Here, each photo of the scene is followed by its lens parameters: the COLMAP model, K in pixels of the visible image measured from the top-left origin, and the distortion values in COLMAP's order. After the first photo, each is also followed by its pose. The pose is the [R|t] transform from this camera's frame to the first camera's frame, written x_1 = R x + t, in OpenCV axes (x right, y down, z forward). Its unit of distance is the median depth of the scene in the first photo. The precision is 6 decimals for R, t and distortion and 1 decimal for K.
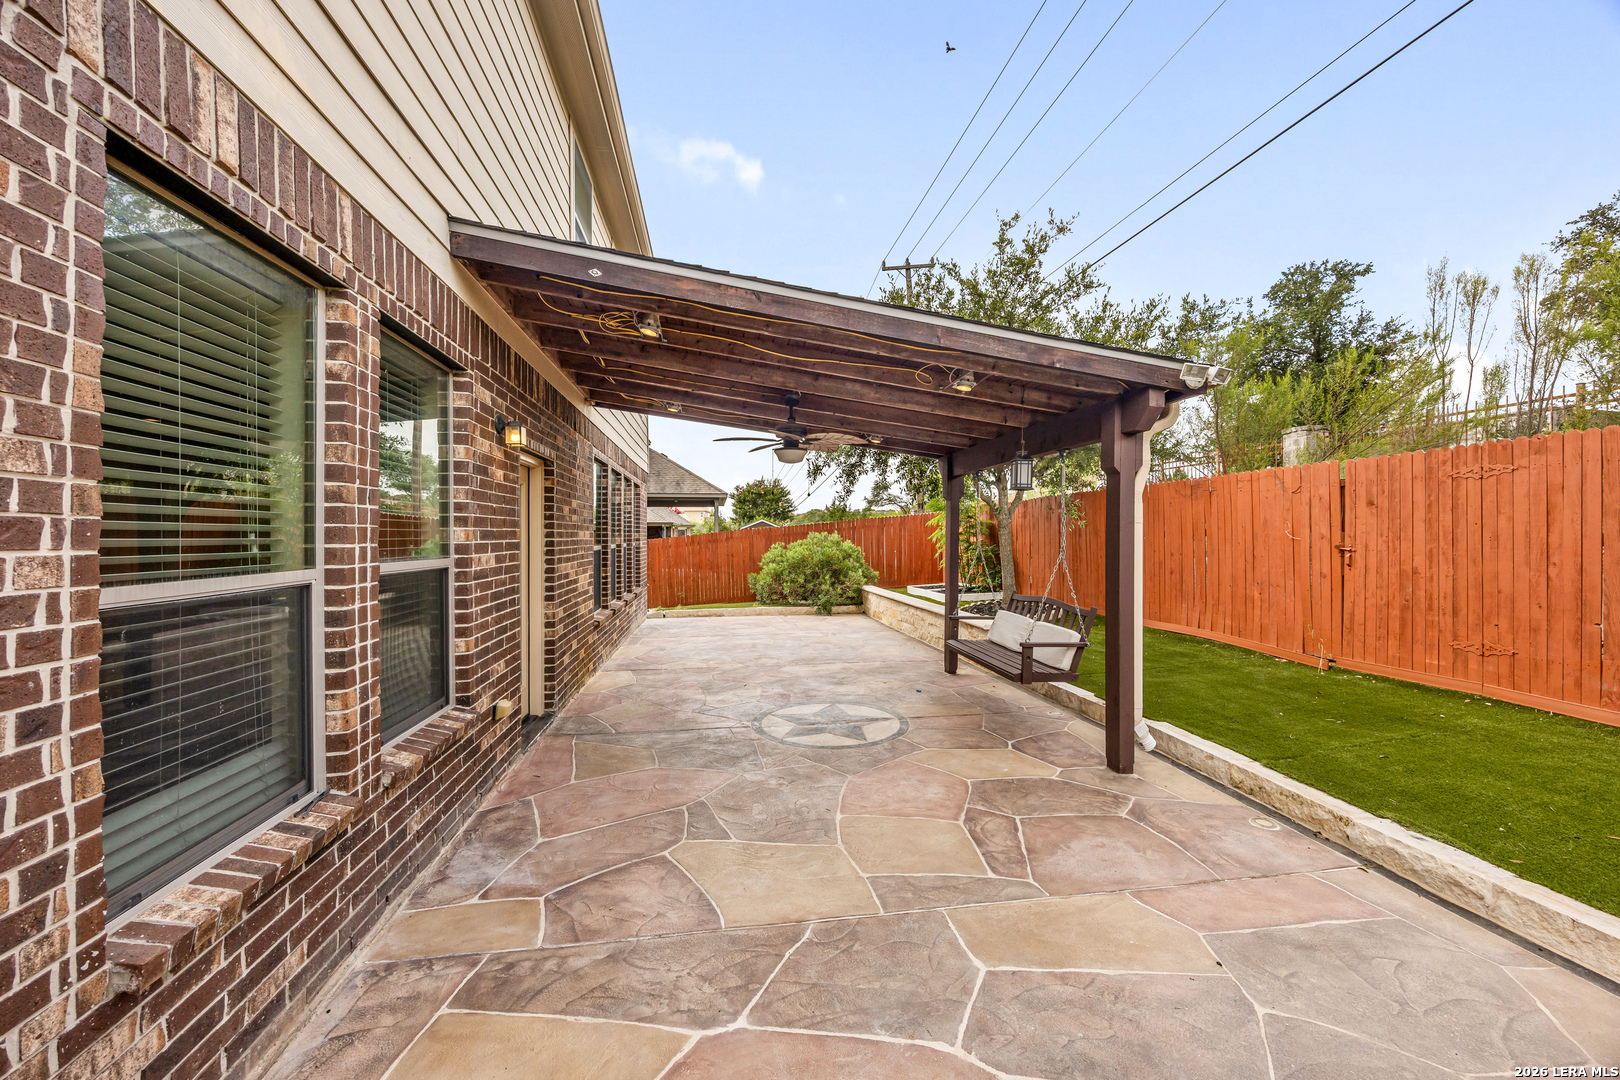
lens RADIAL K [[624.6, 0, 809.0], [0, 624.6, 531.7], [0, 0, 1]] dist [-0.000863, 0.000113]
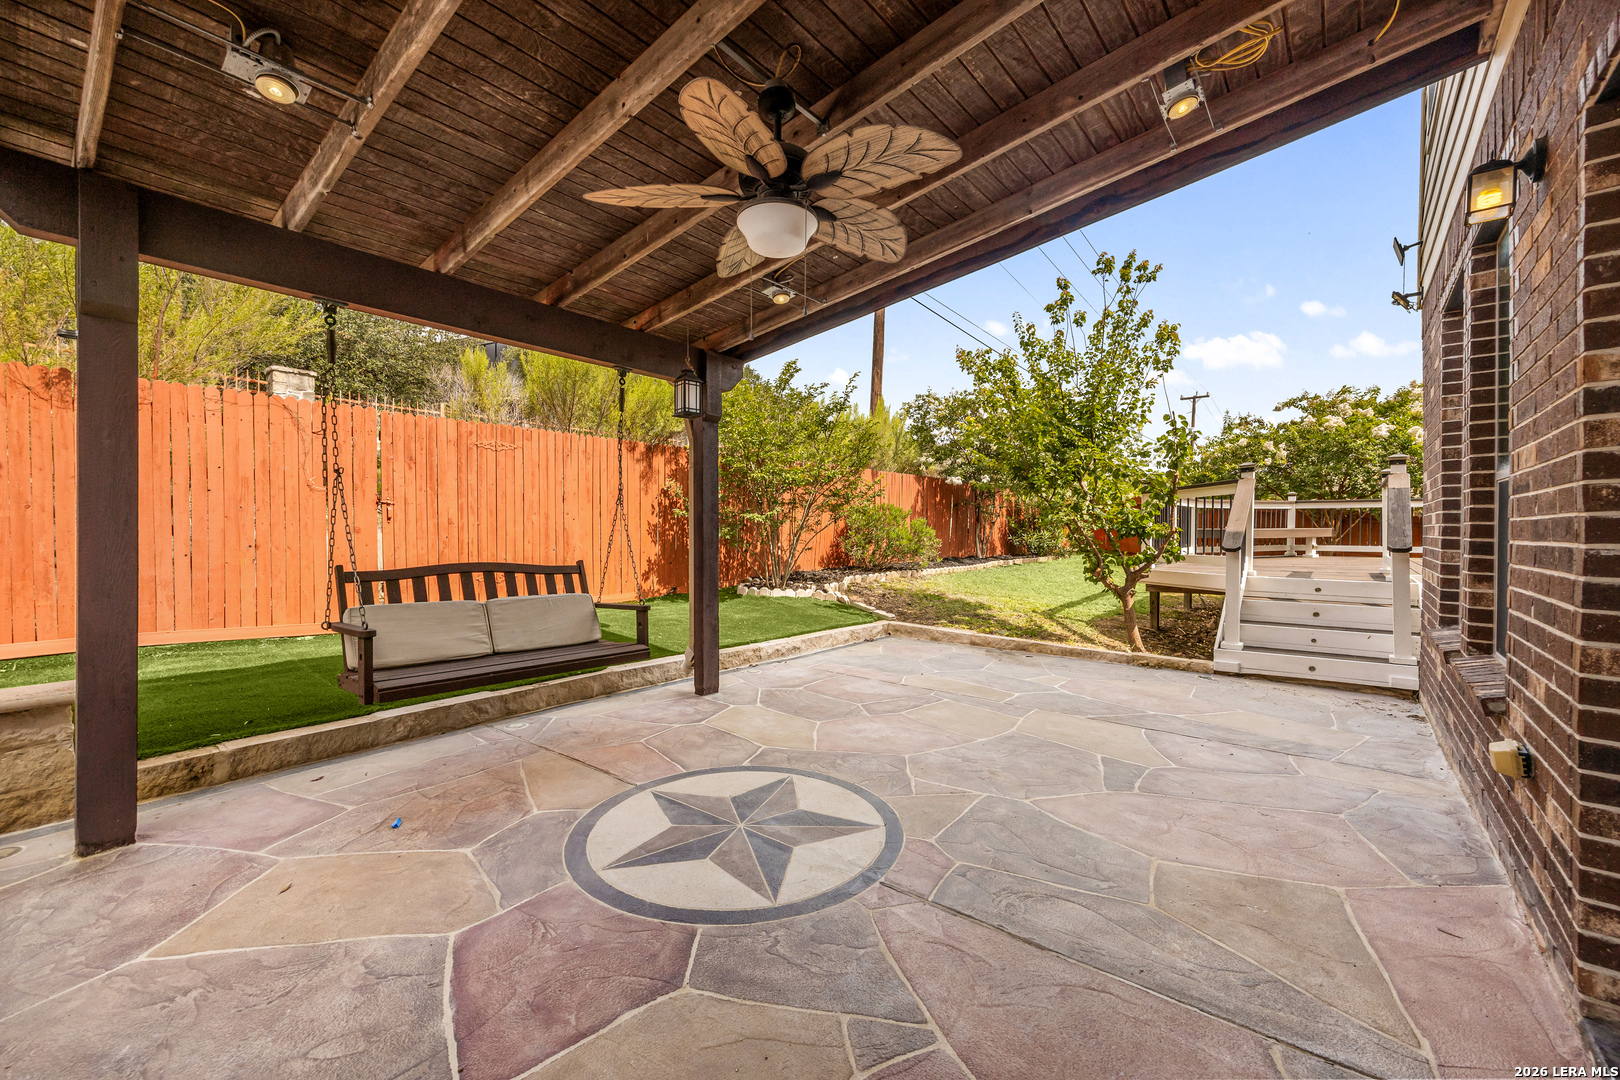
lens RADIAL K [[658.1, 0, 810.0], [0, 658.1, 540.0], [0, 0, 1]] dist [0.025634, 0.000005]
pose [[-0.673867, -0.009620, 0.738790, -0.298447], [-0.005079, 0.999952, 0.008387, 0.063998], [-0.738836, 0.001899, -0.673883, 1.032287]]
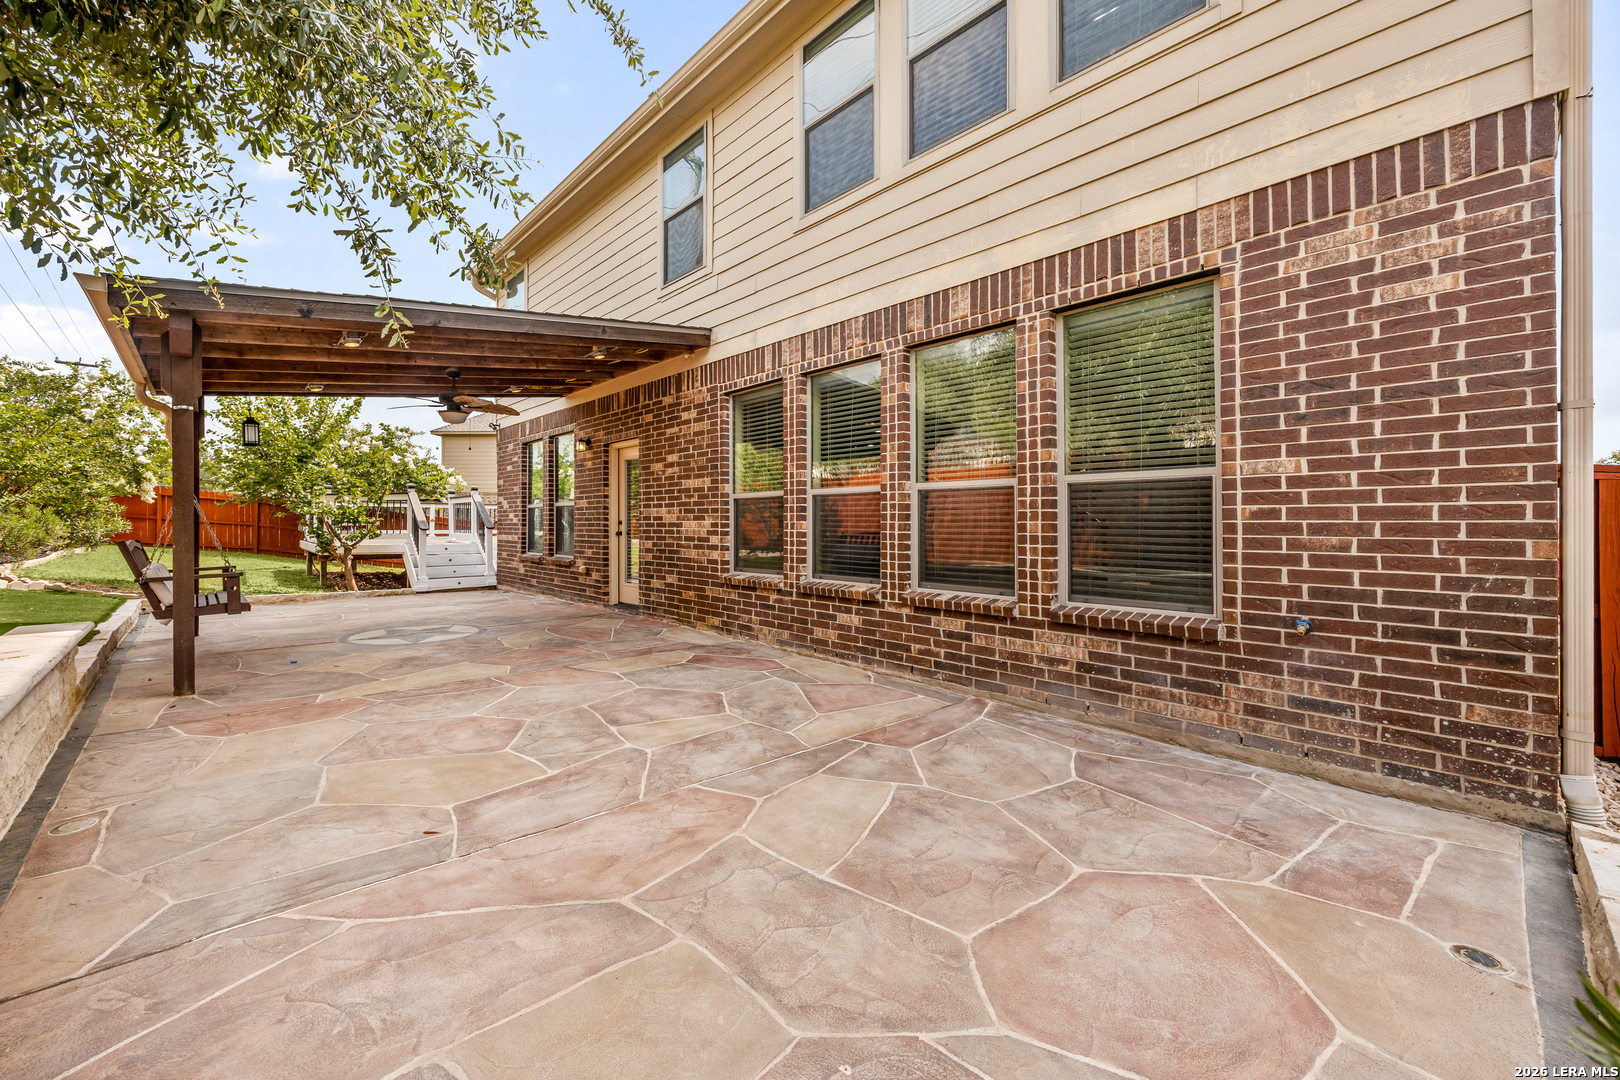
lens RADIAL K [[624.6, 0, 809.0], [0, 624.6, 531.7], [0, 0, 1]] dist [-0.000863, 0.000113]
pose [[-0.820742, 0.001881, -0.571296, 0.073541], [-0.000737, 0.999990, 0.004351, 0.080326], [0.571299, 0.003992, -0.820732, 1.923308]]
